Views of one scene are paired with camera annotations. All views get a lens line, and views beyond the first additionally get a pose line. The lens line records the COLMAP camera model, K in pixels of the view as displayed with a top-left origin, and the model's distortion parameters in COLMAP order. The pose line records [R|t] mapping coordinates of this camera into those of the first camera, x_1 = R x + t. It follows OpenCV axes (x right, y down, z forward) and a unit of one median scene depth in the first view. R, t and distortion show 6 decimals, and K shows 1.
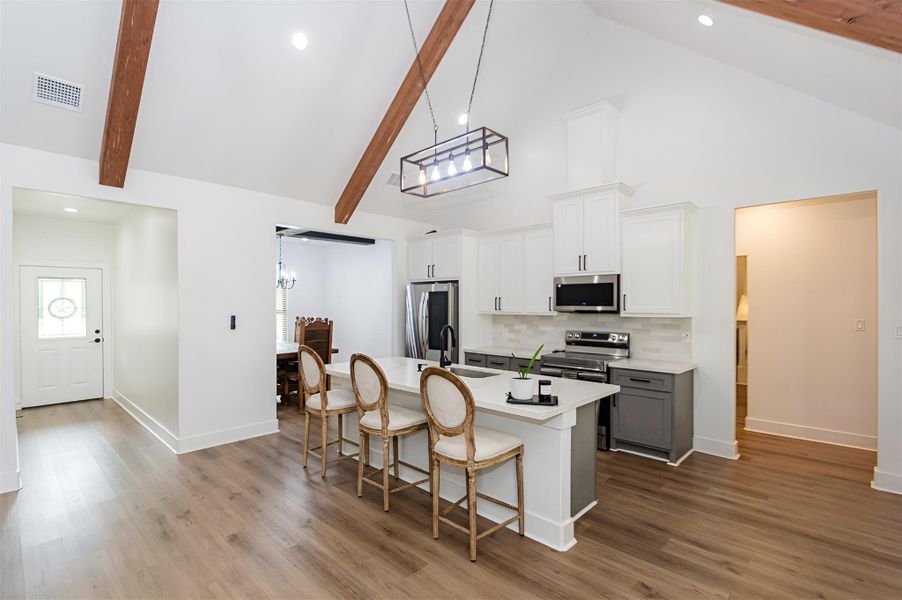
lens RADIAL K [[418.9, 0, 459.3], [0, 418.9, 303.0], [0, 0, 1]] dist [0.002541, 0.000033]
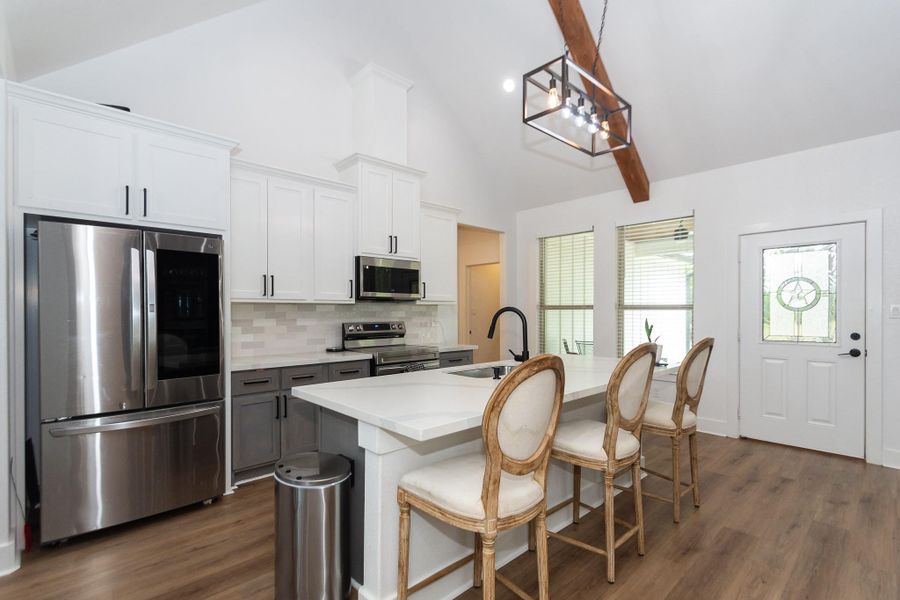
lens RADIAL K [[426.2, 0, 439.9], [0, 426.2, 312.4], [0, 0, 1]] dist [0.001908, 0.000069]
pose [[0.082392, -0.005086, 0.996587, -0.601937], [-0.002575, 0.999983, 0.005316, 0.044347], [-0.996597, -0.003004, 0.082378, 0.821447]]
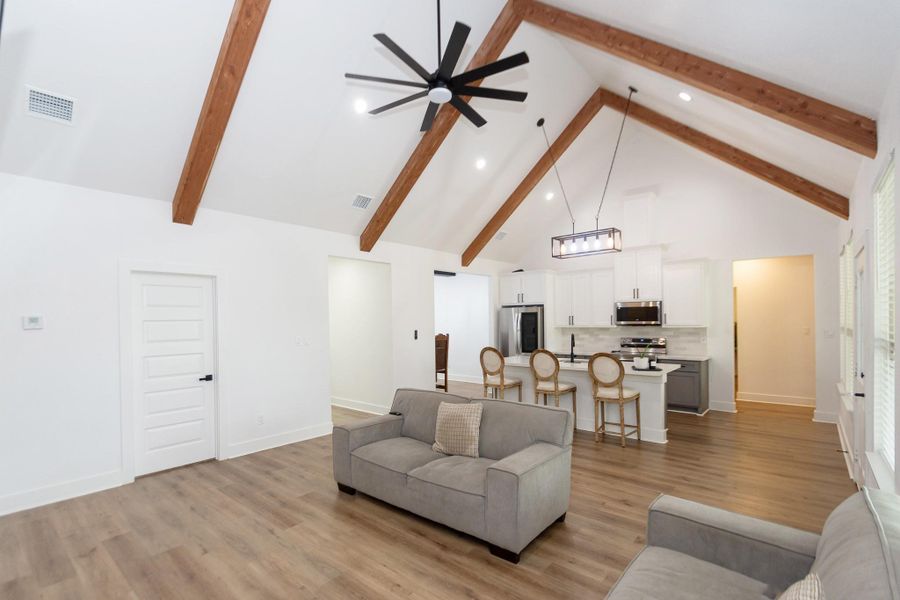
lens RADIAL K [[407.3, 0, 455.6], [0, 407.3, 318.9], [0, 0, 1]] dist [-0.002507, -0.000466]
pose [[0.999023, -0.012030, 0.042528, -0.439944], [0.012089, 0.999926, -0.001120, -0.008283], [-0.042512, 0.001633, 0.999095, -0.482691]]
